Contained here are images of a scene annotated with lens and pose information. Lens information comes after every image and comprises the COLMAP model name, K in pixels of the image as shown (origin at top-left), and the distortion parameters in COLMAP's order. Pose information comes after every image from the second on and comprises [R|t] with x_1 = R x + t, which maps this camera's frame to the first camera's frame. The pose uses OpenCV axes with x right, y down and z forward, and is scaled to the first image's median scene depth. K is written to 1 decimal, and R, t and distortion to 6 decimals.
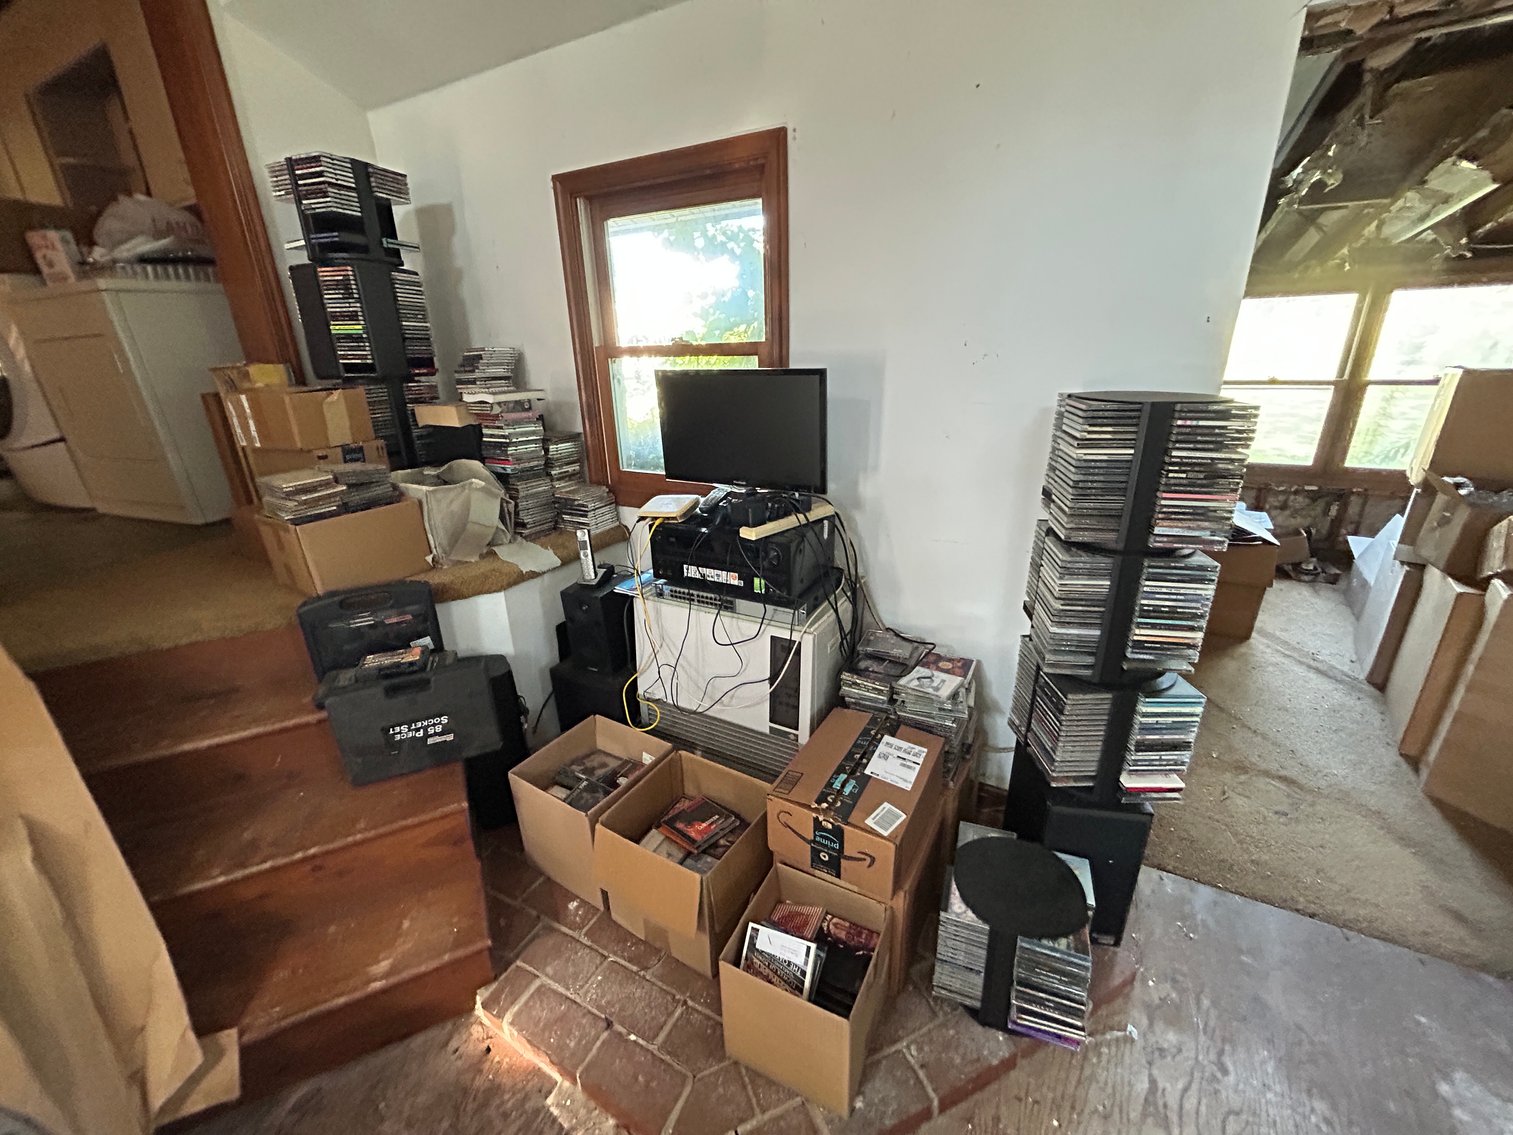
lens RADIAL K [[599.6, 0, 756.5], [0, 599.6, 567.5], [0, 0, 1]] dist [0.000825, -0.004566]
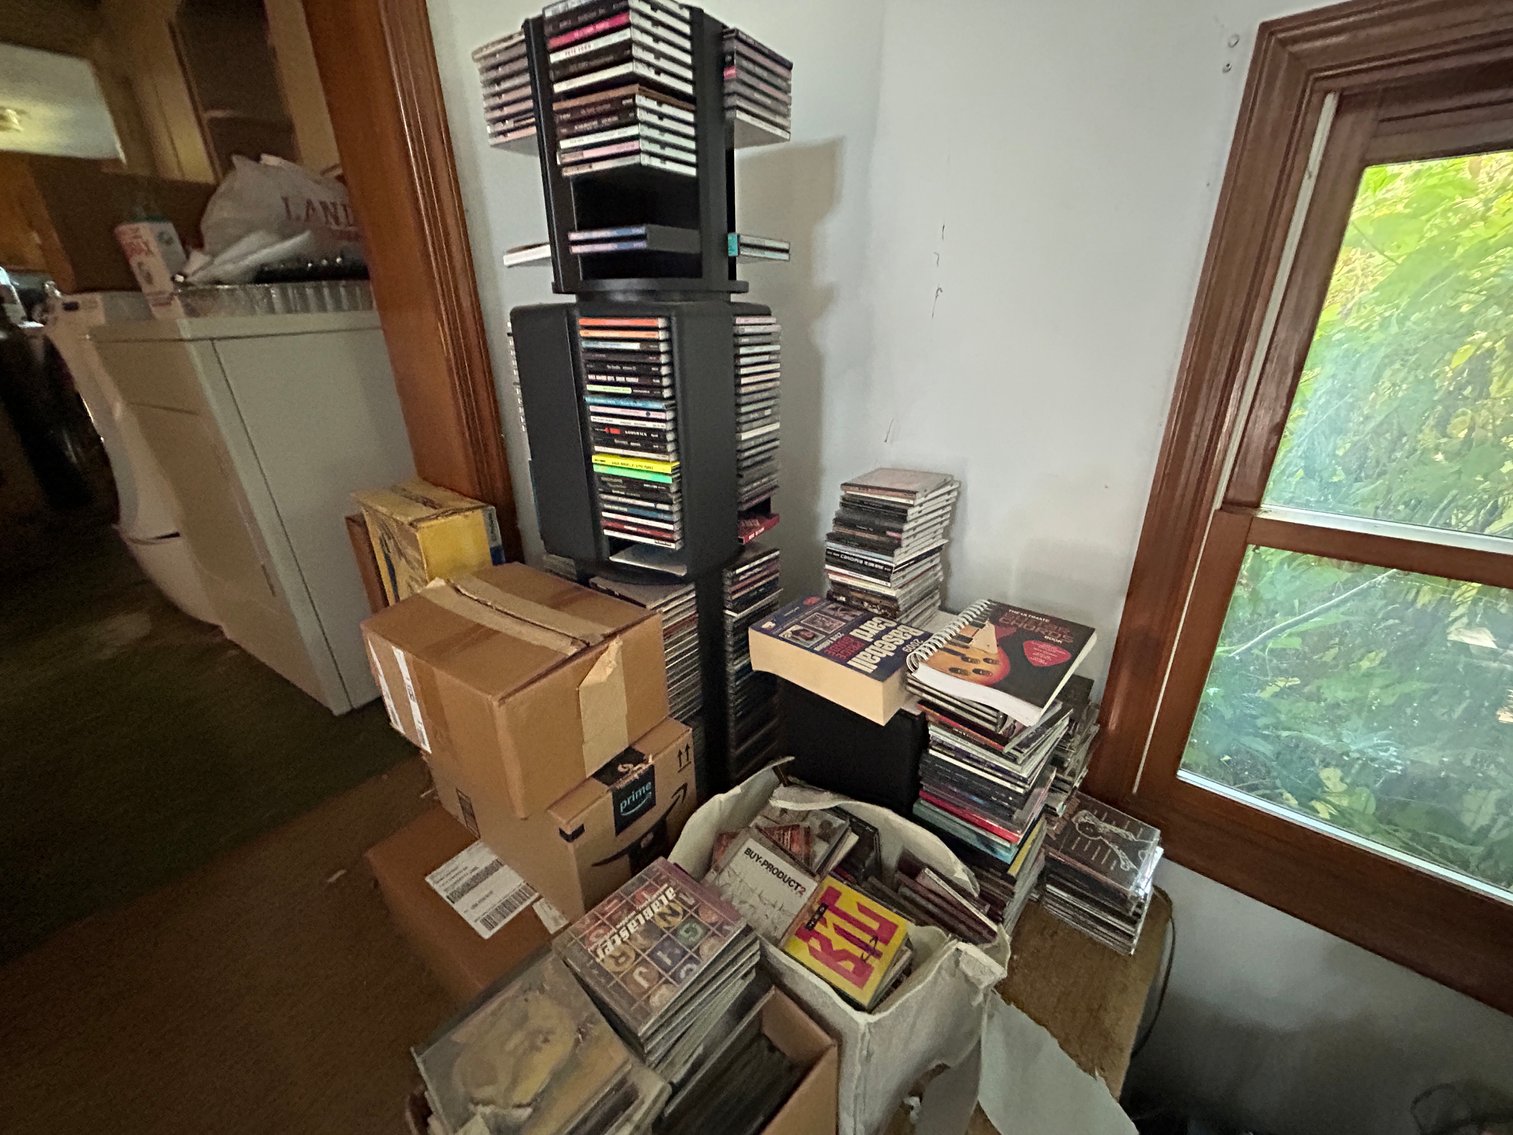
lens RADIAL K [[619.6, 0, 756.5], [0, 619.6, 567.5], [0, 0, 1]] dist [-0.001710, -0.000142]
pose [[0.974589, 0.084145, -0.207593, -0.504328], [-0.074929, 0.995838, 0.051878, -0.355266], [0.211095, -0.035005, 0.976839, 0.600559]]
